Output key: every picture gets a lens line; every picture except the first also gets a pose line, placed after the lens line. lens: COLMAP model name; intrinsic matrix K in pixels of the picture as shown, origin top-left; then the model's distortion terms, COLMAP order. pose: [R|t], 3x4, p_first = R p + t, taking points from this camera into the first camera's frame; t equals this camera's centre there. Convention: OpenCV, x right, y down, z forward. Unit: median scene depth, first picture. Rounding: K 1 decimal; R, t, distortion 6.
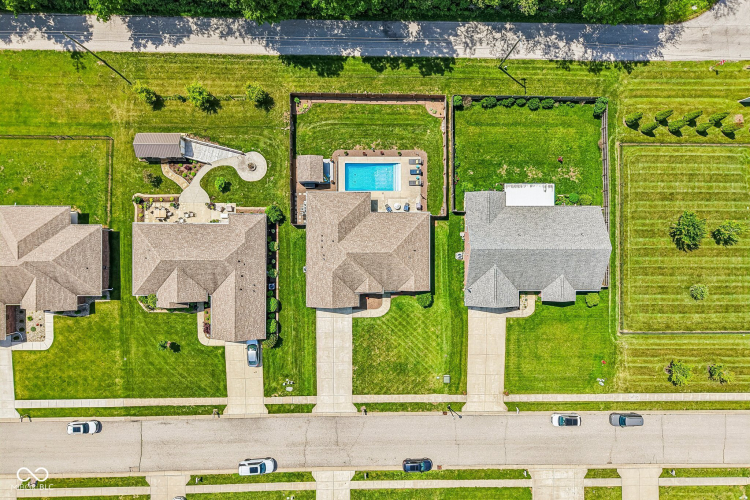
lens RADIAL K [[503.5, 0, 375.0], [0, 503.5, 250.0], [0, 0, 1]] dist [0.000974, -0.001590]
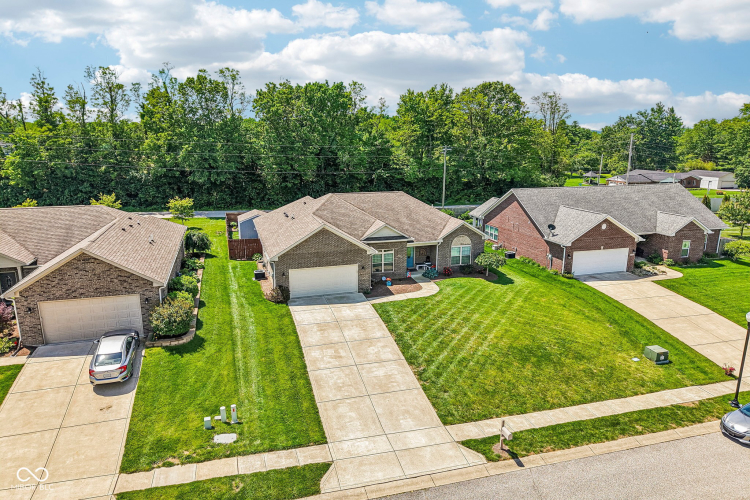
lens RADIAL K [[503.5, 0, 375.0], [0, 503.5, 250.0], [0, 0, 1]] dist [0.000974, -0.001590]
pose [[0.958811, -0.085332, 0.270924, -0.159503], [0.283208, 0.214030, -0.934871, 0.544433], [0.021789, 0.973093, 0.229381, 0.850058]]
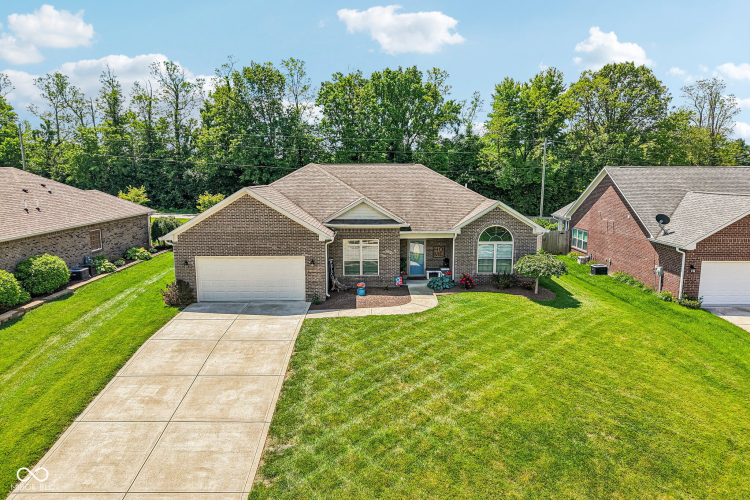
lens RADIAL K [[503.5, 0, 375.0], [0, 503.5, 250.0], [0, 0, 1]] dist [0.000974, -0.001590]
pose [[0.999658, -0.026103, 0.001830, -0.006559], [0.005834, 0.154152, -0.988030, 0.398210], [0.025508, 0.987702, 0.154252, 0.921994]]
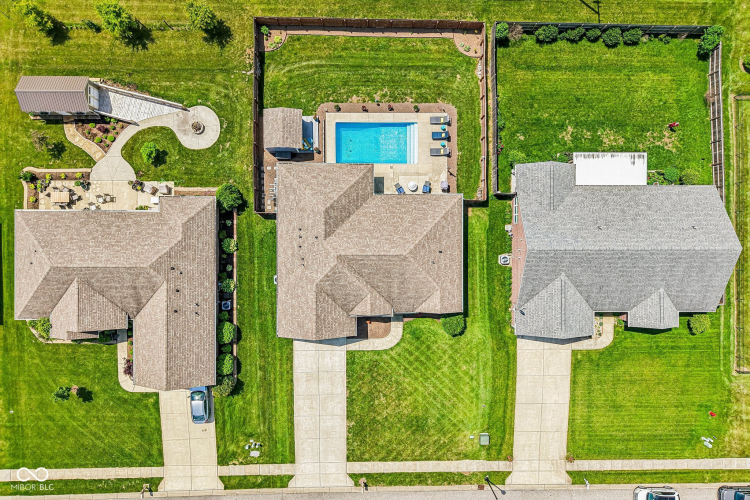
lens RADIAL K [[503.5, 0, 375.0], [0, 503.5, 250.0], [0, 0, 1]] dist [0.000974, -0.001590]
pose [[0.999997, 0.000095, -0.002337, -0.005113], [-0.000093, 0.999999, 0.001006, -0.001964], [0.002337, -0.001006, 0.999997, 0.321049]]
